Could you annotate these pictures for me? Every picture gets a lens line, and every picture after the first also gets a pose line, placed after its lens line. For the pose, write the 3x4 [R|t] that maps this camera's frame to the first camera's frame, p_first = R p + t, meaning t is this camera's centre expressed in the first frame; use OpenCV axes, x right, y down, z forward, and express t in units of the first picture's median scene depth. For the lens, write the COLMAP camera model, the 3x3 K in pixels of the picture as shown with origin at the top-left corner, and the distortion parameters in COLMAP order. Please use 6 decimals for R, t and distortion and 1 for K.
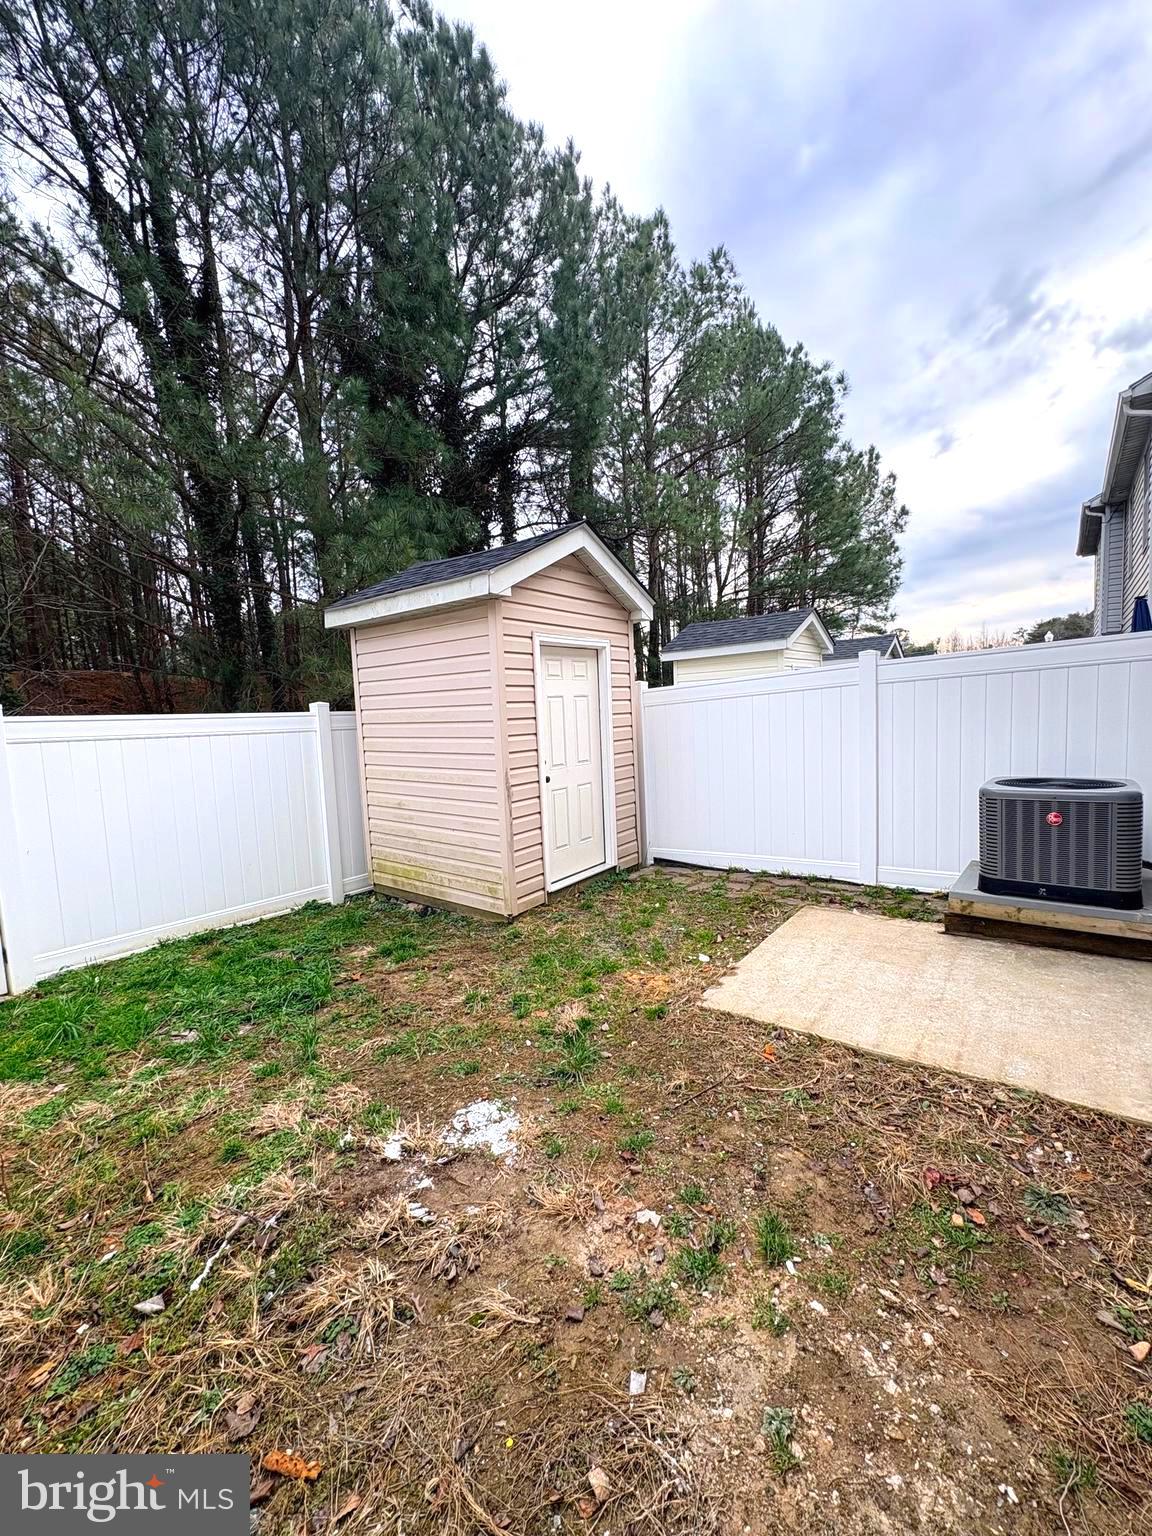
lens RADIAL K [[610.0, 0, 576.0], [0, 610.0, 768.0], [0, 0, 1]] dist [-0.002108, 0.000750]
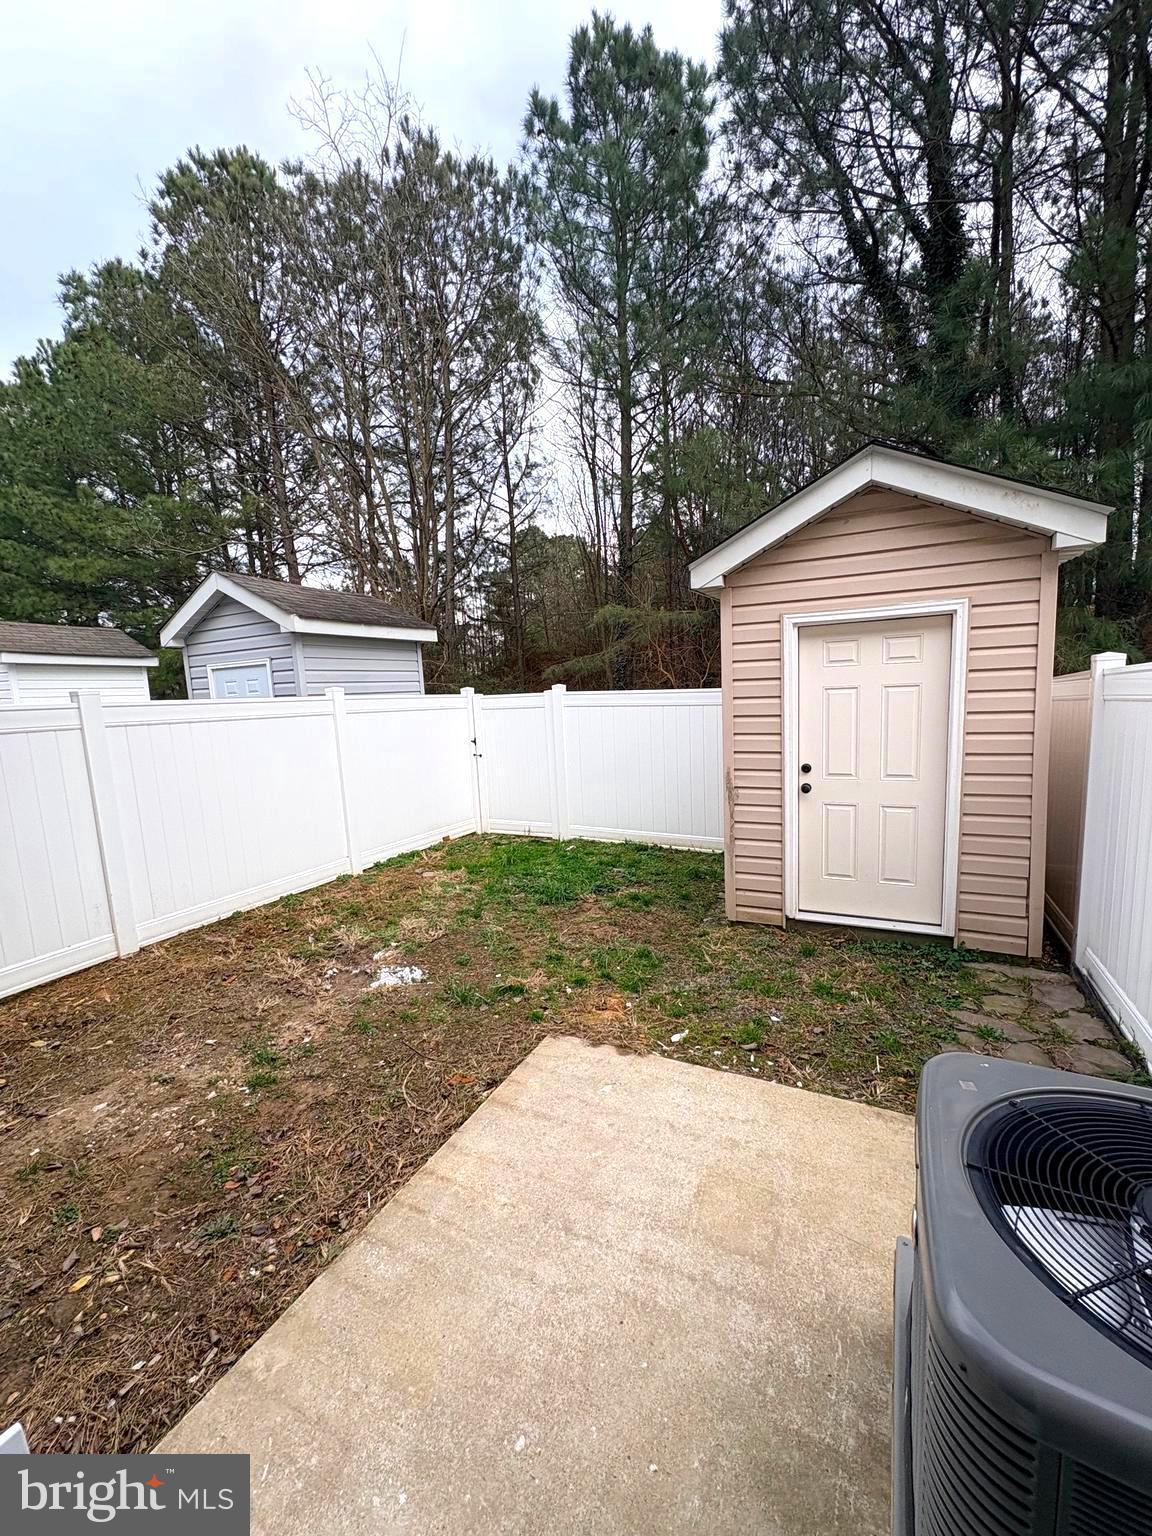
lens RADIAL K [[610.0, 0, 576.0], [0, 610.0, 768.0], [0, 0, 1]] dist [-0.002108, 0.000750]
pose [[0.215209, 0.173597, -0.961015, 0.818000], [-0.051306, 0.984724, 0.166391, -0.159278], [0.975219, 0.013497, 0.220828, 0.610074]]
